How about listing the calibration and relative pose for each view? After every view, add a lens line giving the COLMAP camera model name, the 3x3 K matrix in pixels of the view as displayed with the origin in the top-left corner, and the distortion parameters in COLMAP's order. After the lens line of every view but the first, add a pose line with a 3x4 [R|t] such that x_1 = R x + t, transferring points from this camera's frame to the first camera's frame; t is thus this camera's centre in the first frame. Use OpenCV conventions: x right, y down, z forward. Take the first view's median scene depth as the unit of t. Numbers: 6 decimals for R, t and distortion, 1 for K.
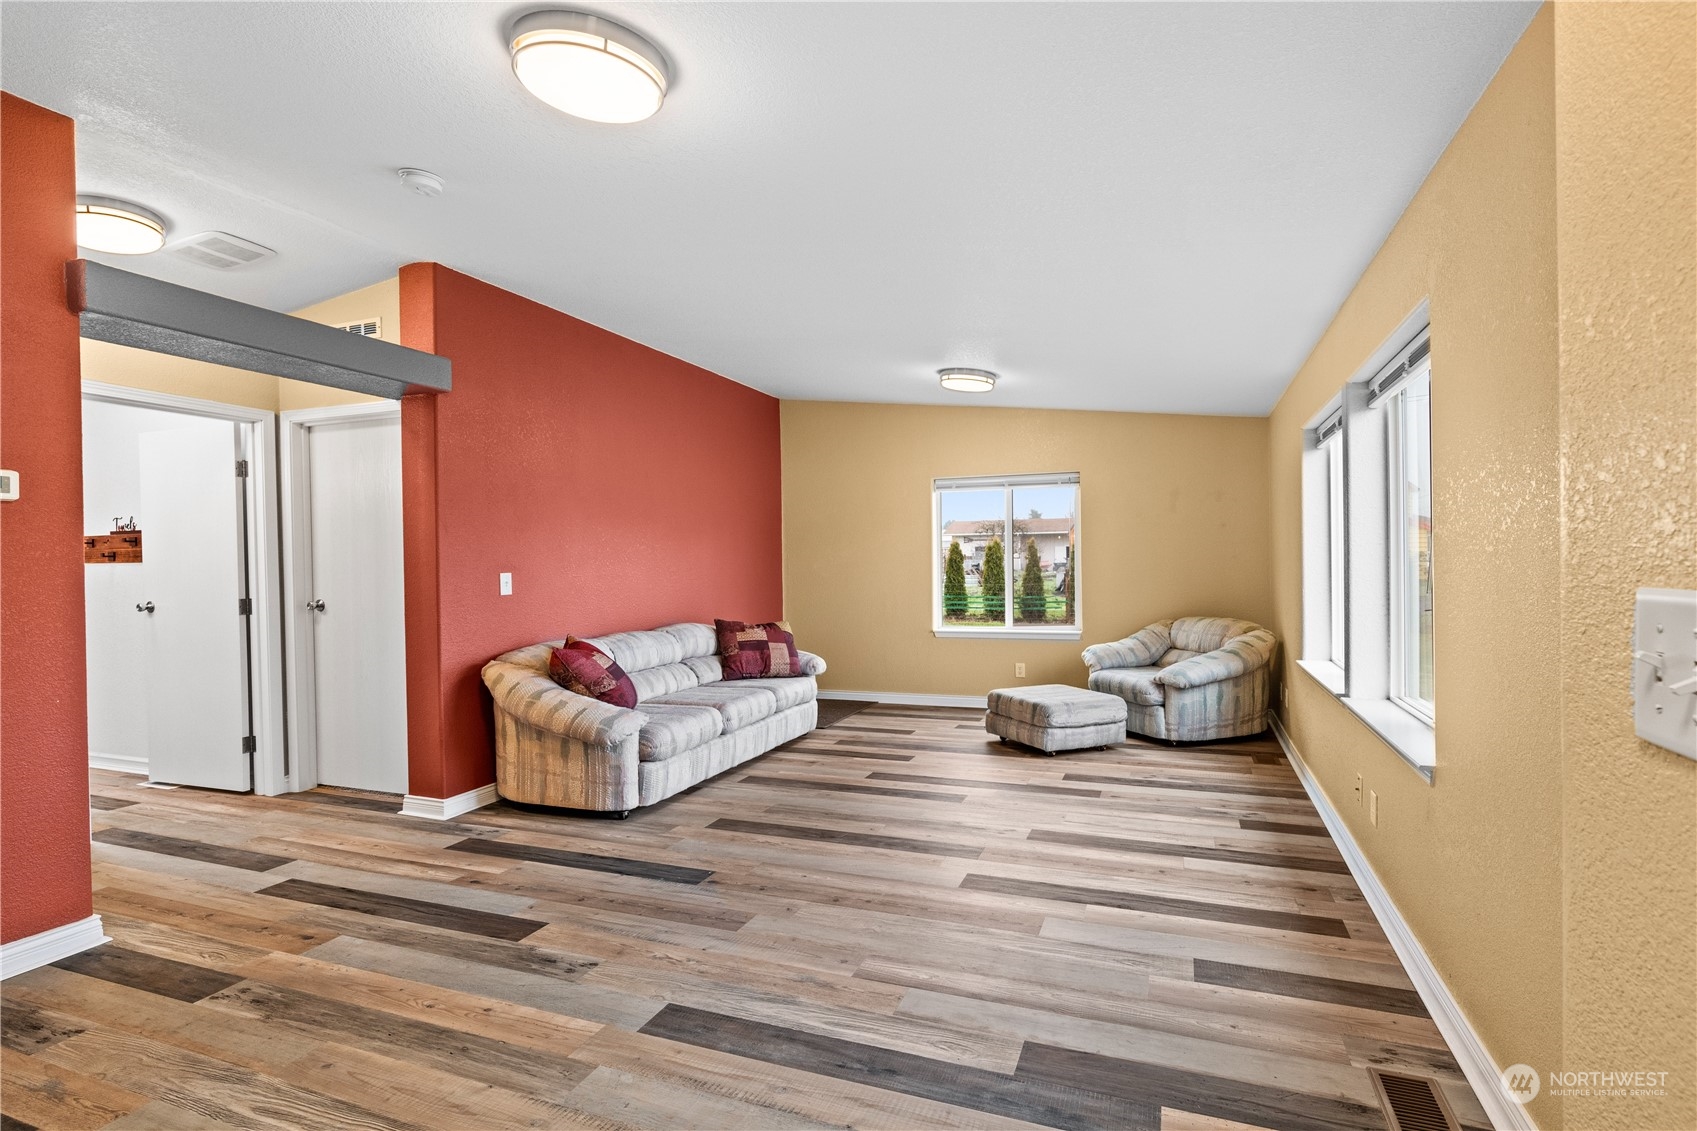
lens RADIAL K [[790.1, 0, 902.3], [0, 790.1, 567.7], [0, 0, 1]] dist [-0.001801, 0.000705]
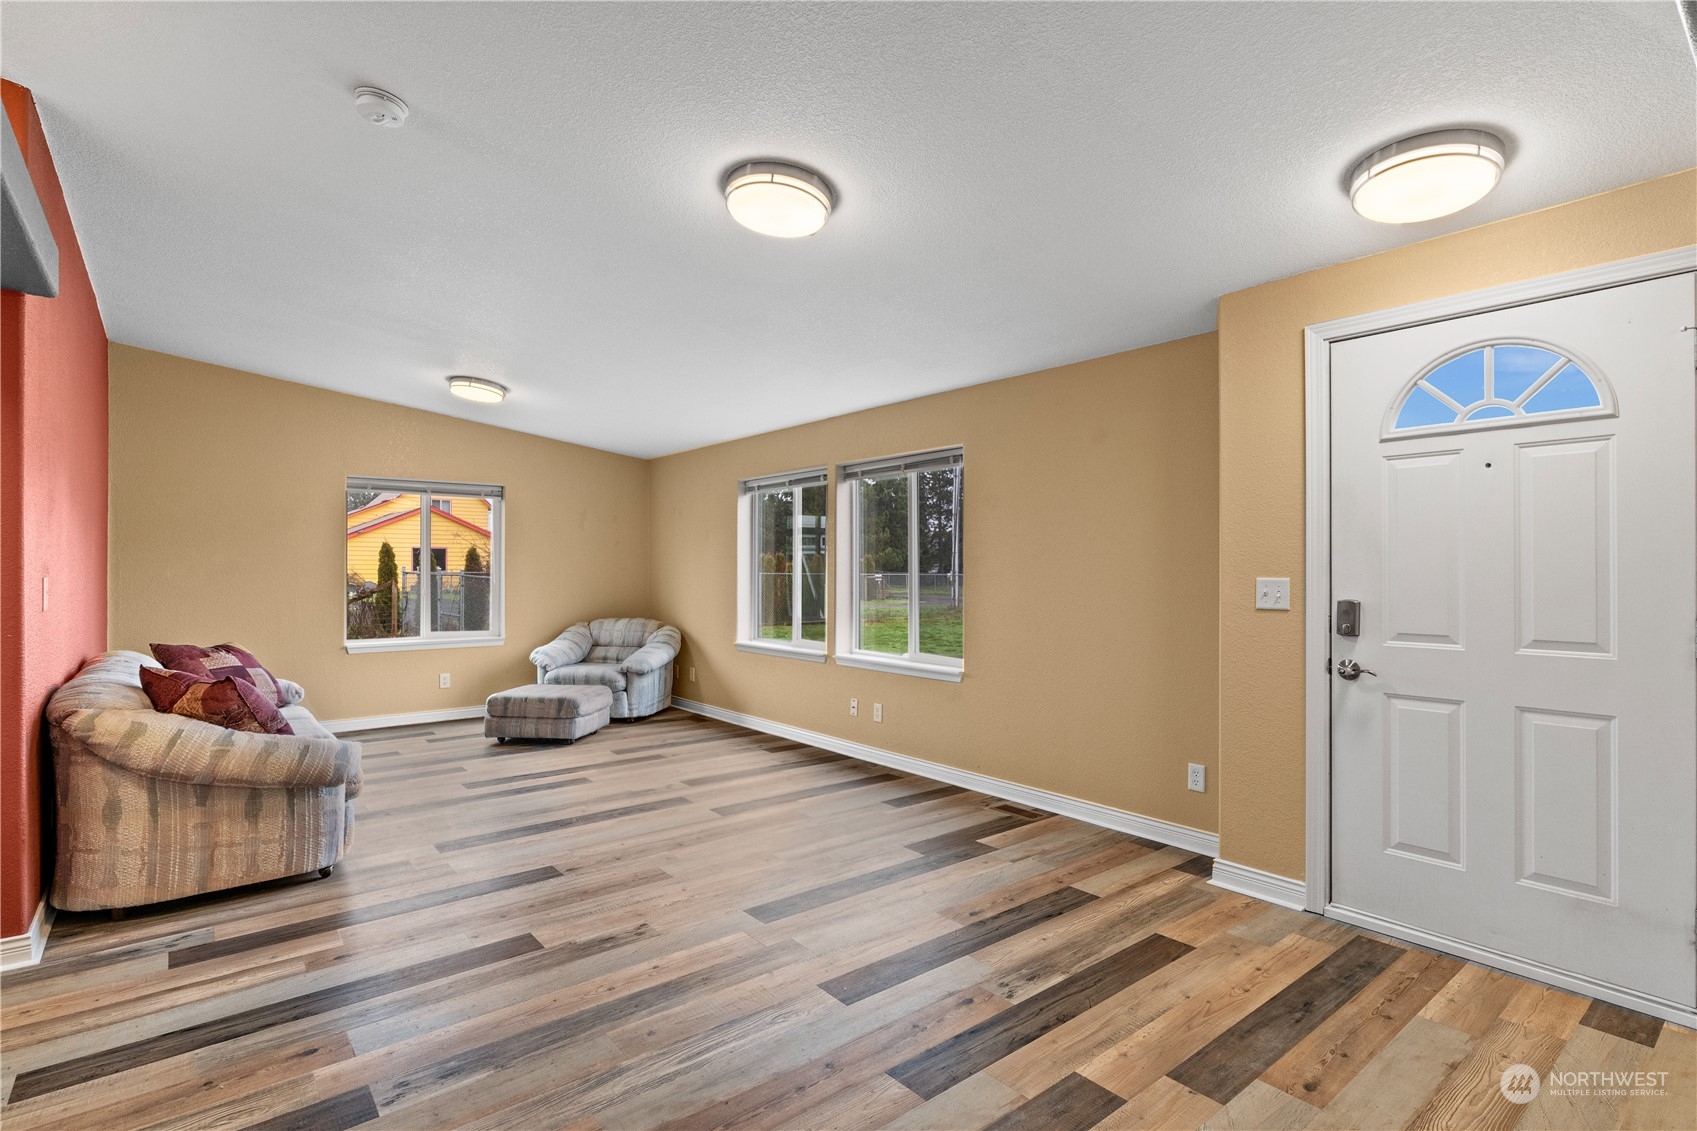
lens RADIAL K [[805.6, 0, 816.5], [0, 805.6, 565.9], [0, 0, 1]] dist [0.008664, 0.000842]
pose [[0.530001, 0.021280, 0.847730, -0.884616], [-0.006870, 0.999760, -0.020802, 0.007694], [-0.847969, 0.005201, 0.530020, 0.123850]]
